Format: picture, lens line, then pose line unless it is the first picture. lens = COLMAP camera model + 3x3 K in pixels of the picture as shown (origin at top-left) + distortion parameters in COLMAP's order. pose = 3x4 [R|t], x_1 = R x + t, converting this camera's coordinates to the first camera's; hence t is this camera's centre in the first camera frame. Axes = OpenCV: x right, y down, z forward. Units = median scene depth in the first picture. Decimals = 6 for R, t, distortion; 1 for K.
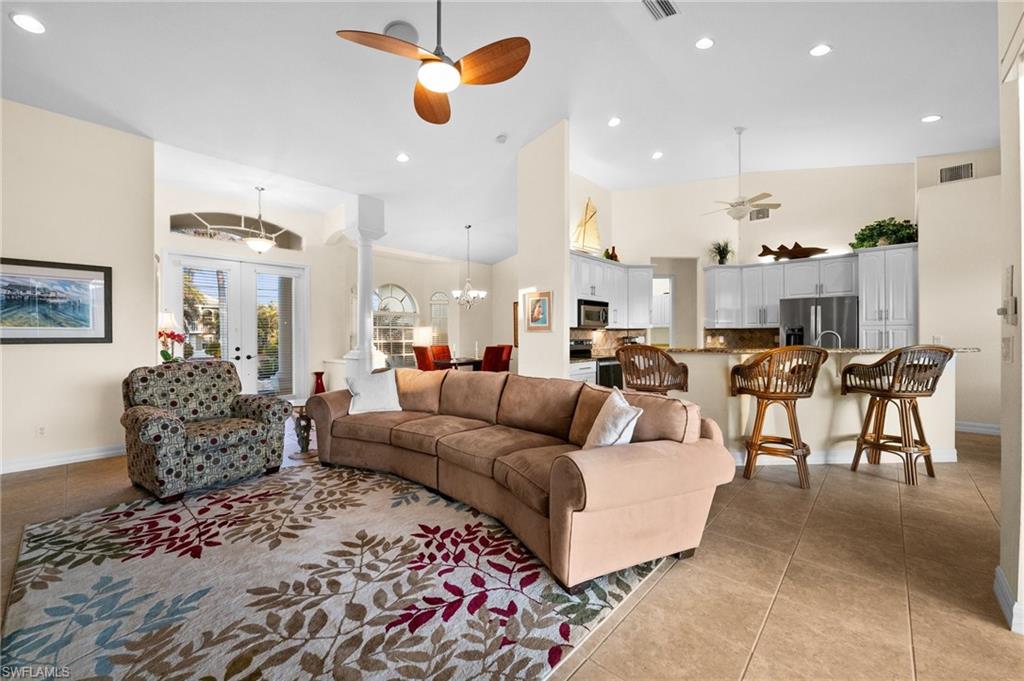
lens RADIAL K [[404.7, 0, 511.0], [0, 404.7, 338.3], [0, 0, 1]] dist [-0.002890, 0.000465]
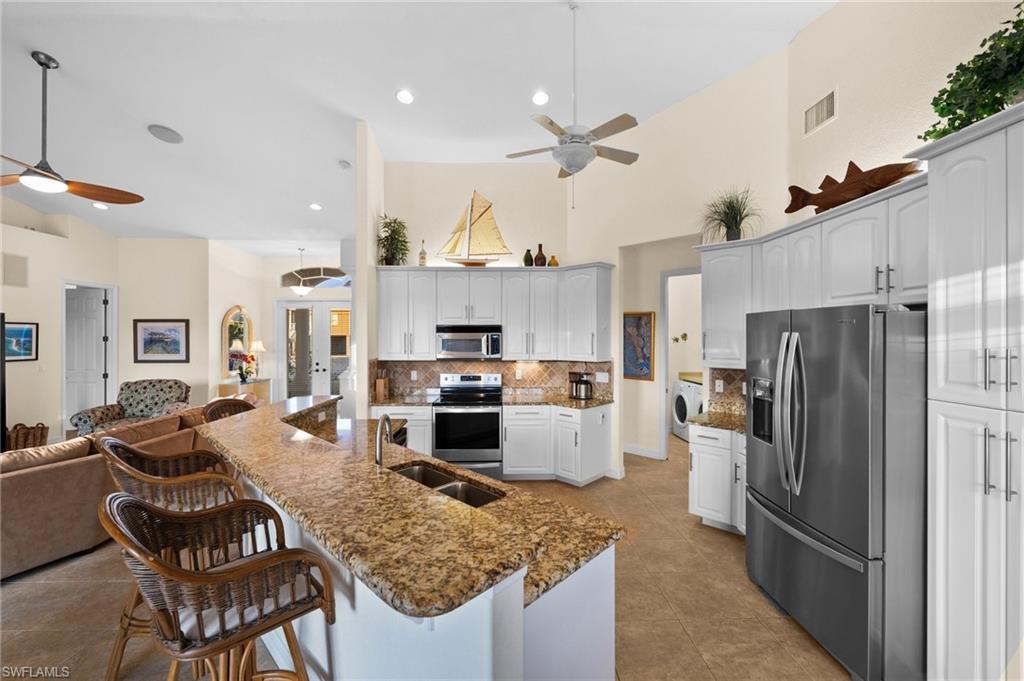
lens RADIAL K [[404.7, 0, 511.0], [0, 404.7, 338.3], [0, 0, 1]] dist [-0.002890, 0.000465]
pose [[0.695222, 0.005414, -0.718775, 0.921612], [-0.006046, 0.999980, 0.001684, -0.080331], [0.718769, 0.003175, 0.695241, 0.598316]]
